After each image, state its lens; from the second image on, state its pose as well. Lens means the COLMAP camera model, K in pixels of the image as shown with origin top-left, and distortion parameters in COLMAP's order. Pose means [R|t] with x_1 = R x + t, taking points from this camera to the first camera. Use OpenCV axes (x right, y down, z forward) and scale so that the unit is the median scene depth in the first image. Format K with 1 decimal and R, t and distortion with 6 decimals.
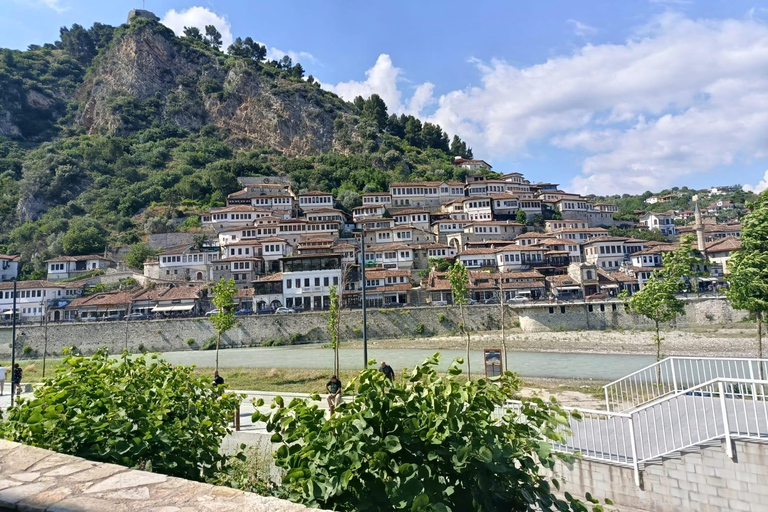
lens RADIAL K [[506.8, 0, 382.3], [0, 506.8, 232.5], [0, 0, 1]] dist [0.152410, -0.255214]
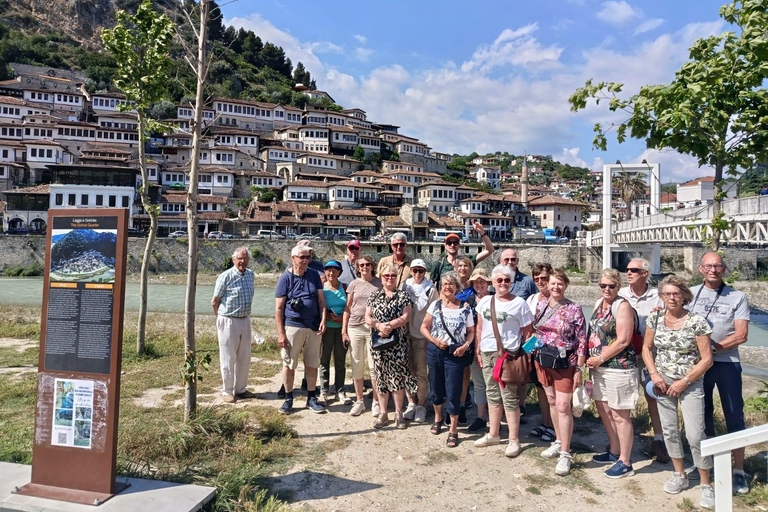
lens RADIAL K [[504.7, 0, 355.6], [0, 504.7, 255.7], [0, 0, 1]] dist [0.005980, -0.001654]
pose [[0.963625, 0.051010, 0.262345, 0.040558], [-0.090242, 0.986067, 0.139742, 0.029559], [-0.251561, -0.158333, 0.954802, 0.116705]]
